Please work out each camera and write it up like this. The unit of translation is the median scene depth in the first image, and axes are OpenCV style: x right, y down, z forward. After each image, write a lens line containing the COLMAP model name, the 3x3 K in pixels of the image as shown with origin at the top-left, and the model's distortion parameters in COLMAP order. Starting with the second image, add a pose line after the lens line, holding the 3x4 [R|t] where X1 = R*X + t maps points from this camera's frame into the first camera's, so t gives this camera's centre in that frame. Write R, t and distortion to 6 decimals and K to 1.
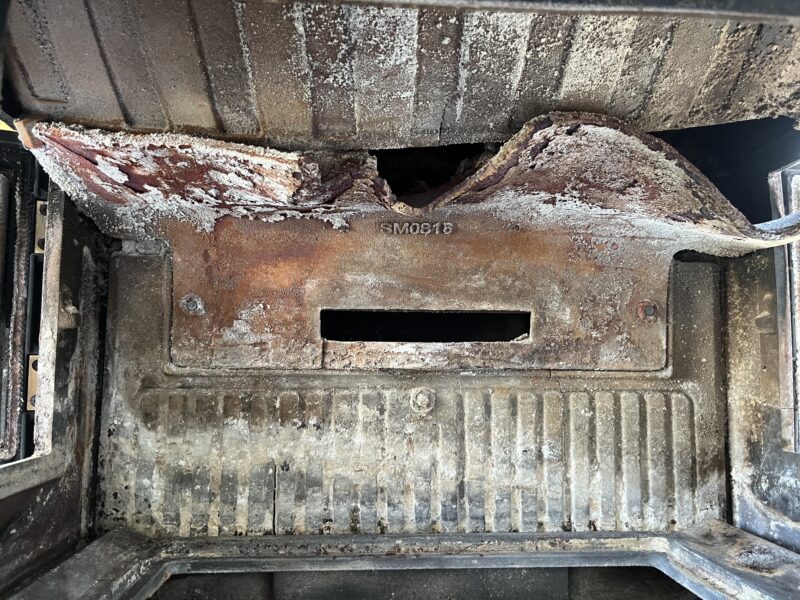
lens RADIAL K [[622.4, 0, 400.0], [0, 622.4, 300.0], [0, 0, 1]] dist [0.012038, -0.054596]
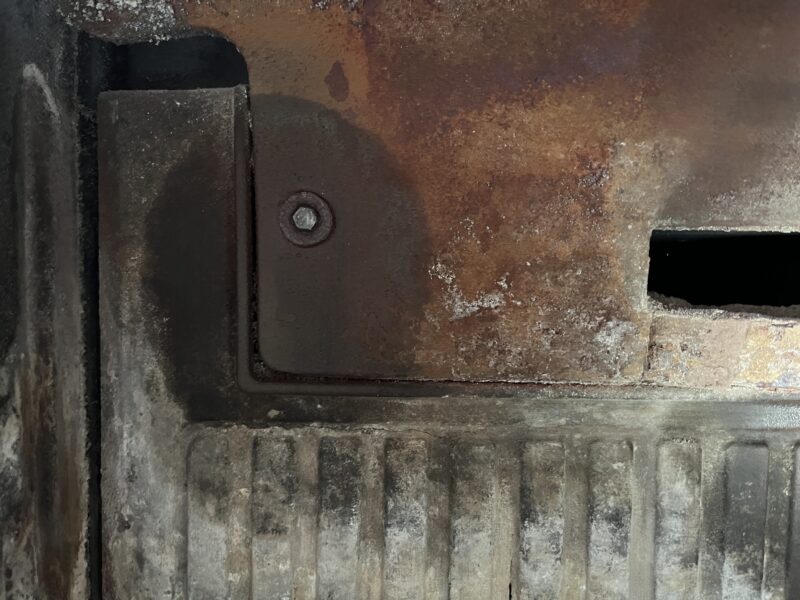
lens RADIAL K [[608.0, 0, 400.0], [0, 608.0, 300.0], [0, 0, 1]] dist [0.000507, -0.257678]
pose [[0.995674, 0.010754, -0.092288, -0.240215], [0.001876, 0.990750, 0.135688, 0.008520], [0.092894, -0.135274, 0.986444, 0.633547]]
